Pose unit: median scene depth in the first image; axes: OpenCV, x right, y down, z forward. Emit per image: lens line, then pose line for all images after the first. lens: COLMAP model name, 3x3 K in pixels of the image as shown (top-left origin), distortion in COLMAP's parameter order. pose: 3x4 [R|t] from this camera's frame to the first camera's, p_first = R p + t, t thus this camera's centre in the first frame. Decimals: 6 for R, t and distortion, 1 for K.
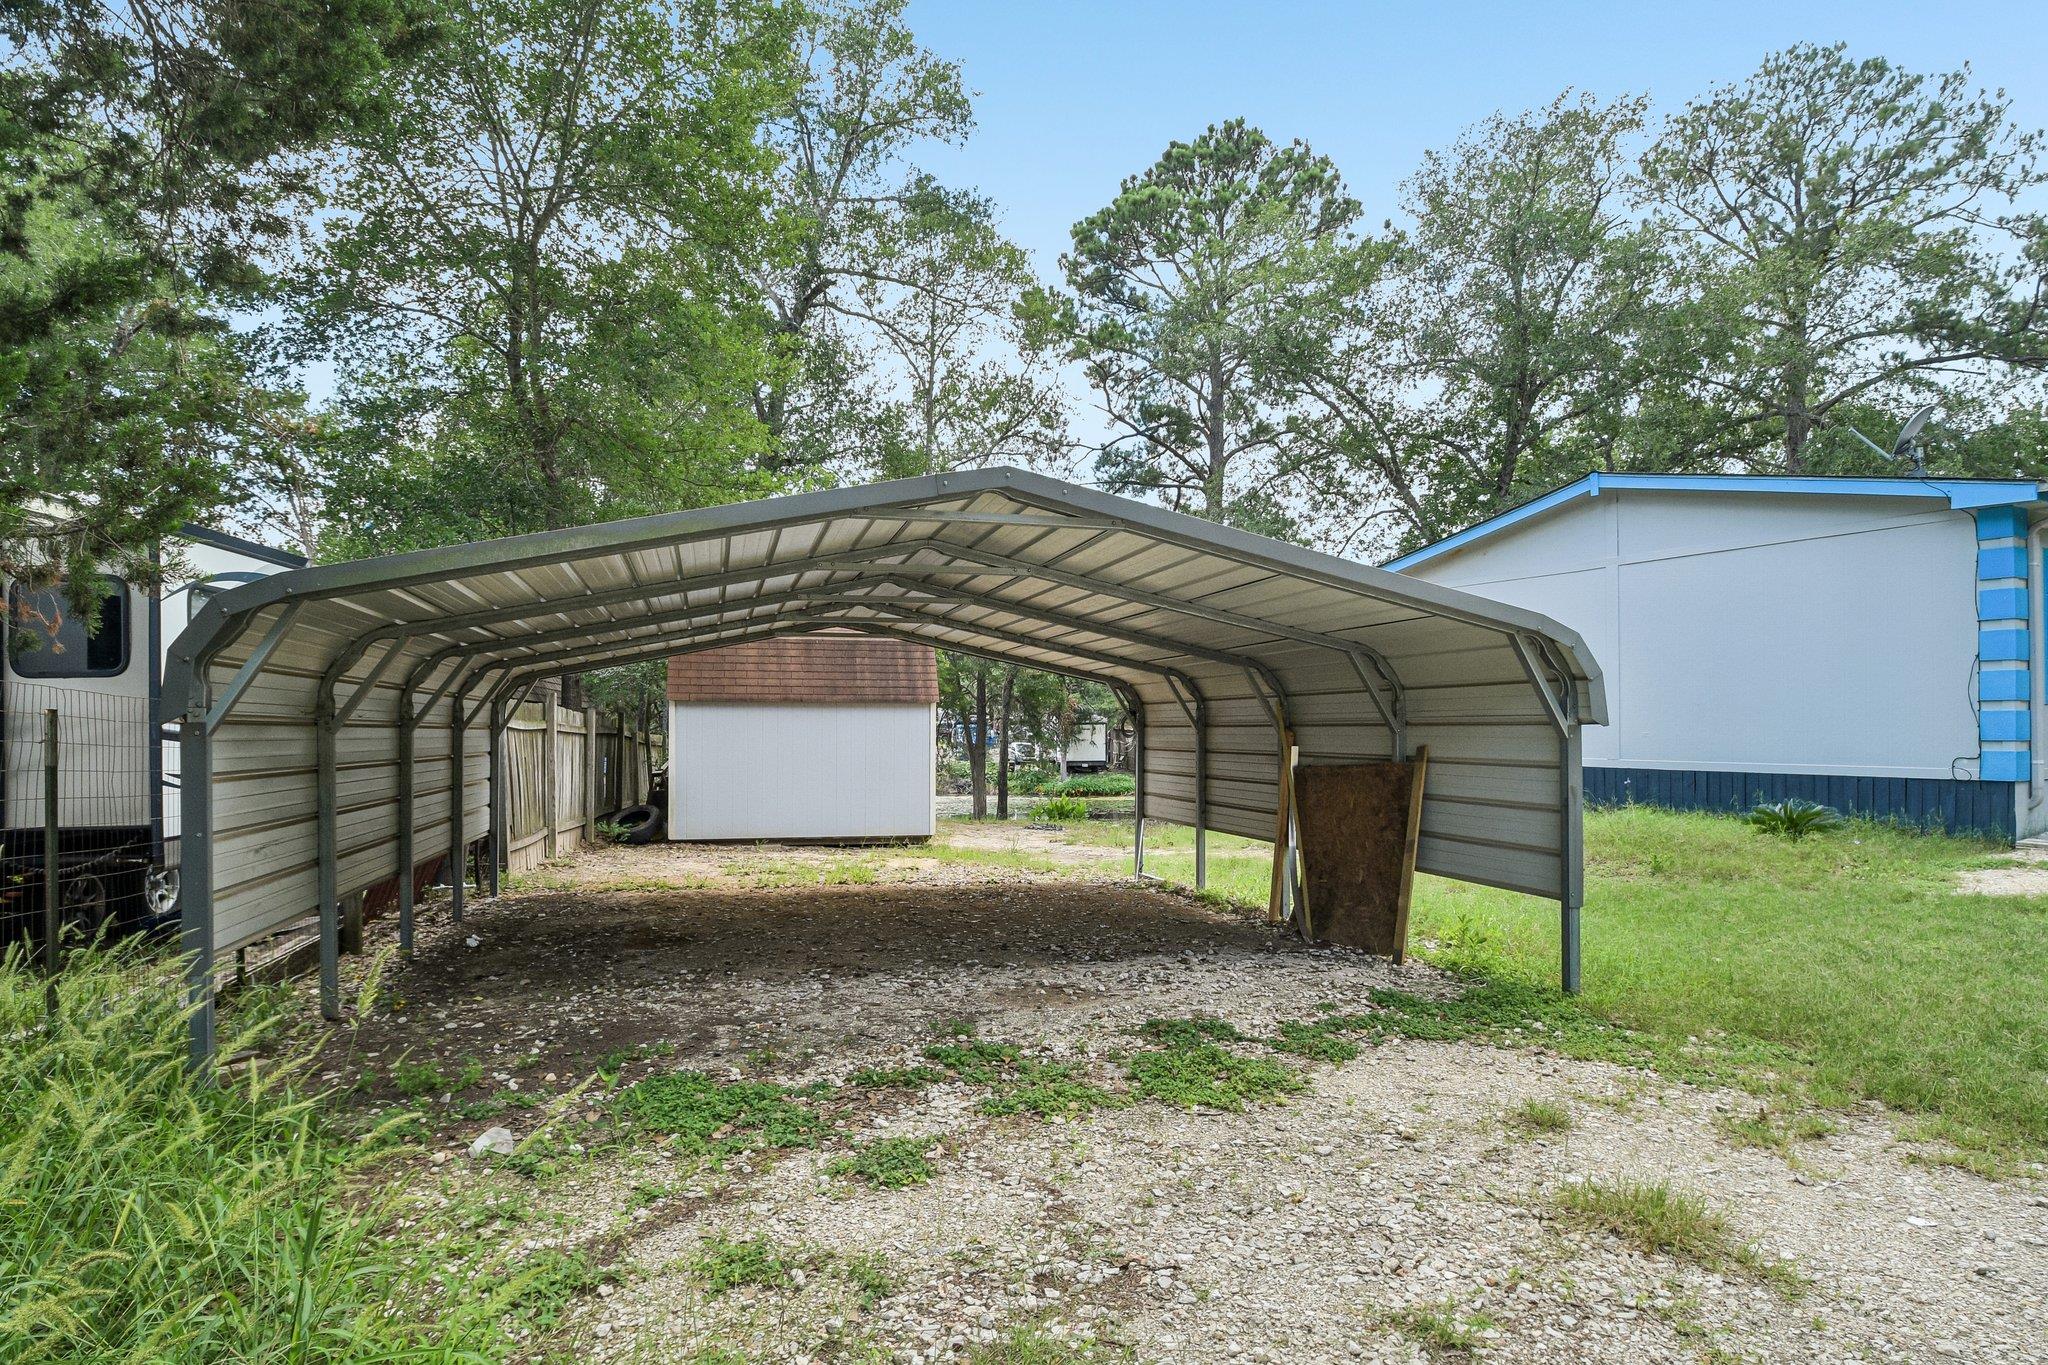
lens RADIAL K [[1082.8, 0, 1027.2], [0, 1082.8, 732.2], [0, 0, 1]] dist [-0.058598, -0.000574]
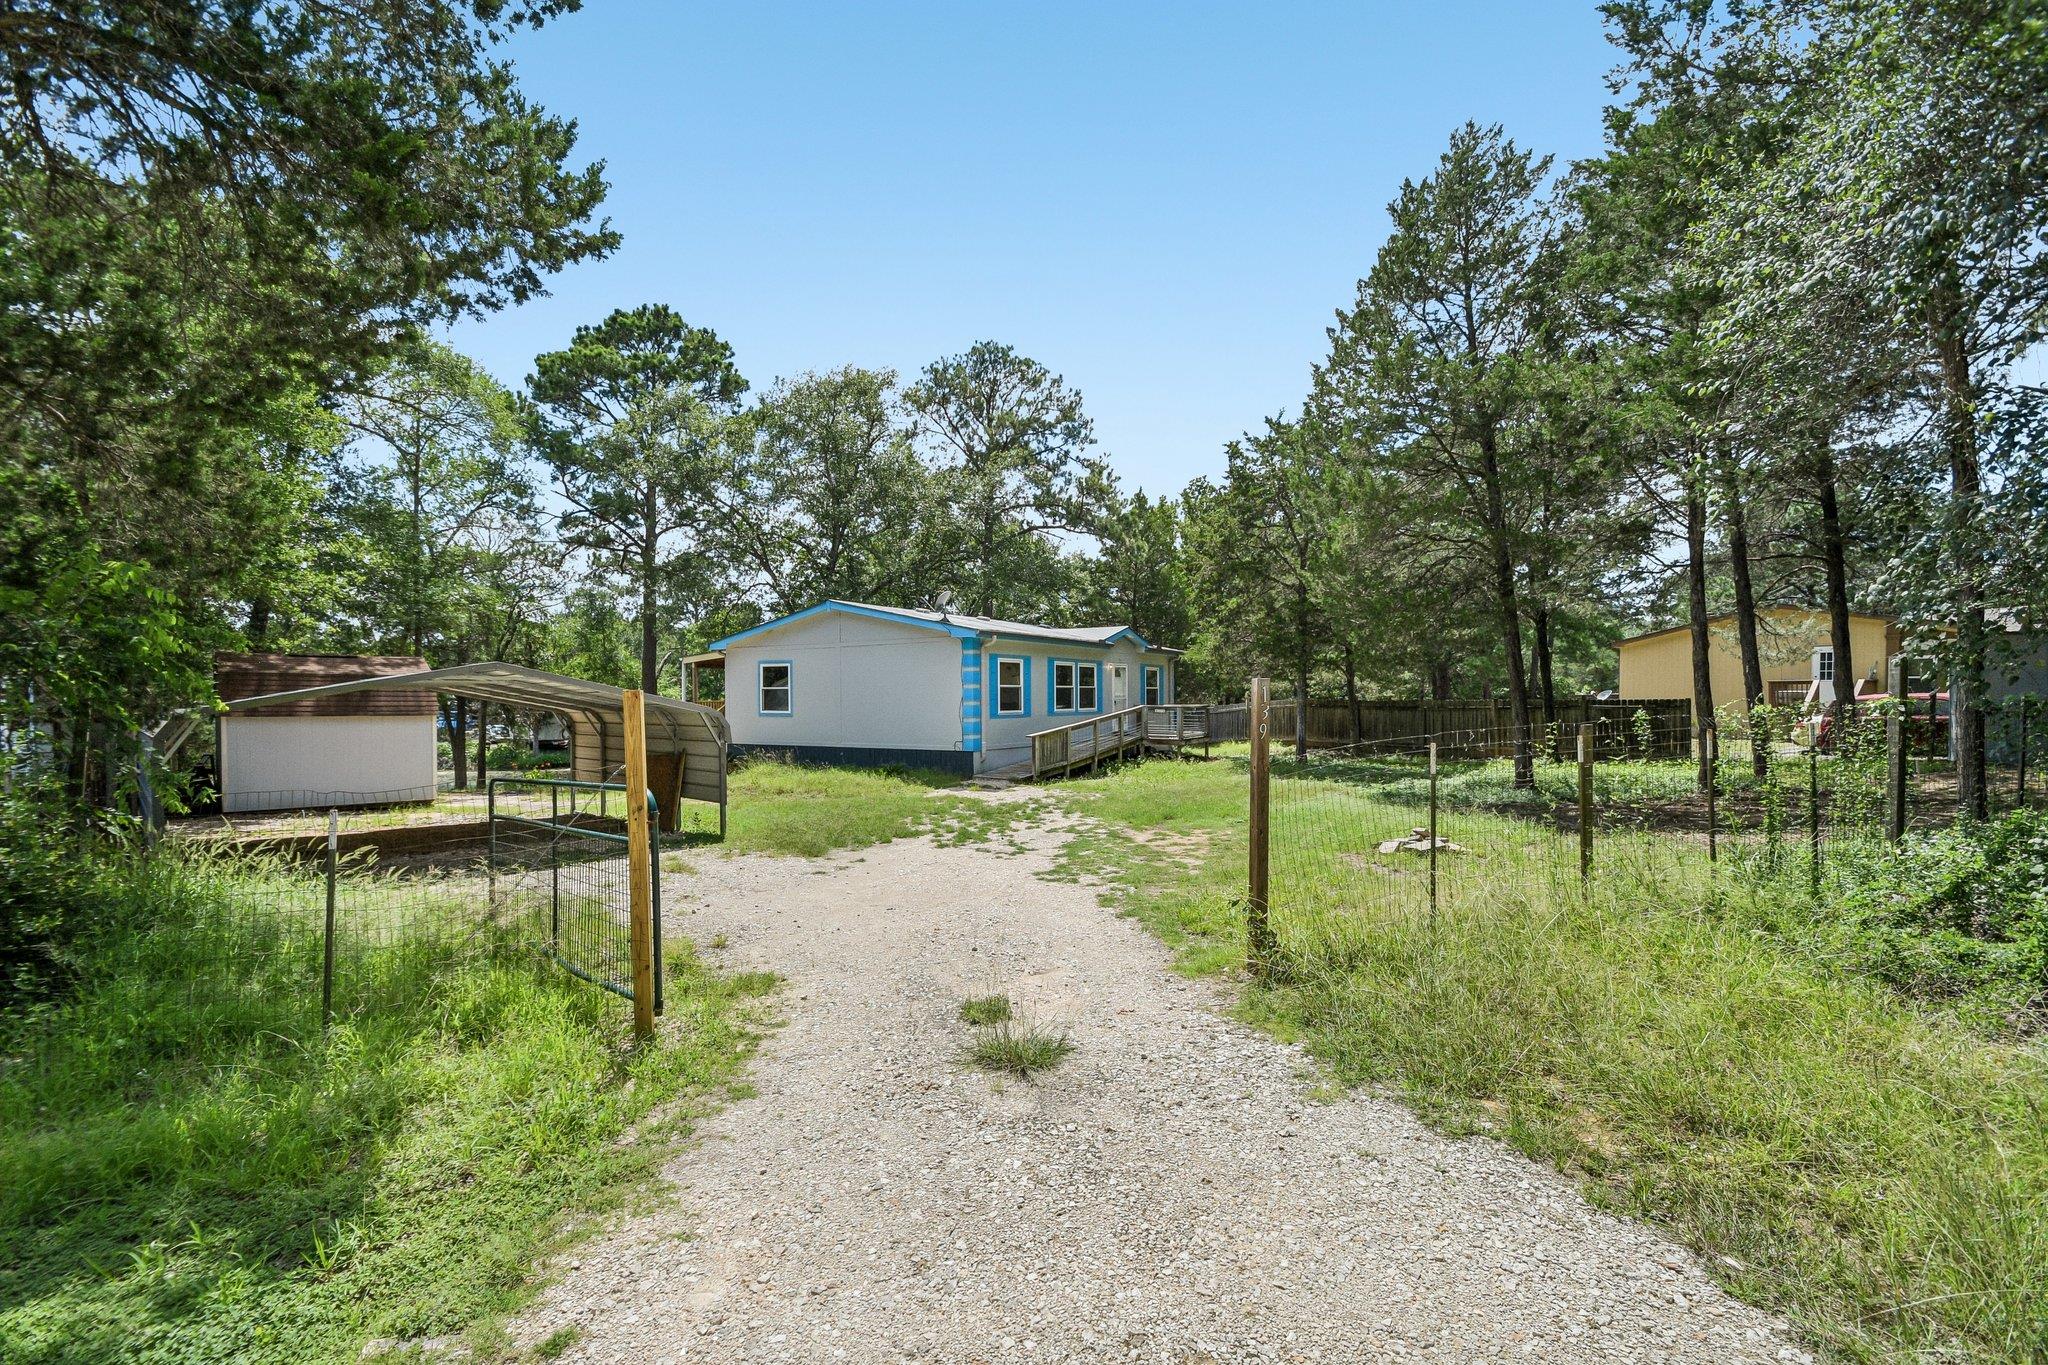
lens RADIAL K [[881.3, 0, 1017.1], [0, 881.3, 711.9], [0, 0, 1]] dist [-0.009708, -0.000457]
pose [[0.861796, -0.008381, 0.507185, -0.002292], [0.005257, 0.999957, 0.007591, -0.022634], [-0.507227, -0.003876, 0.861804, -0.322273]]
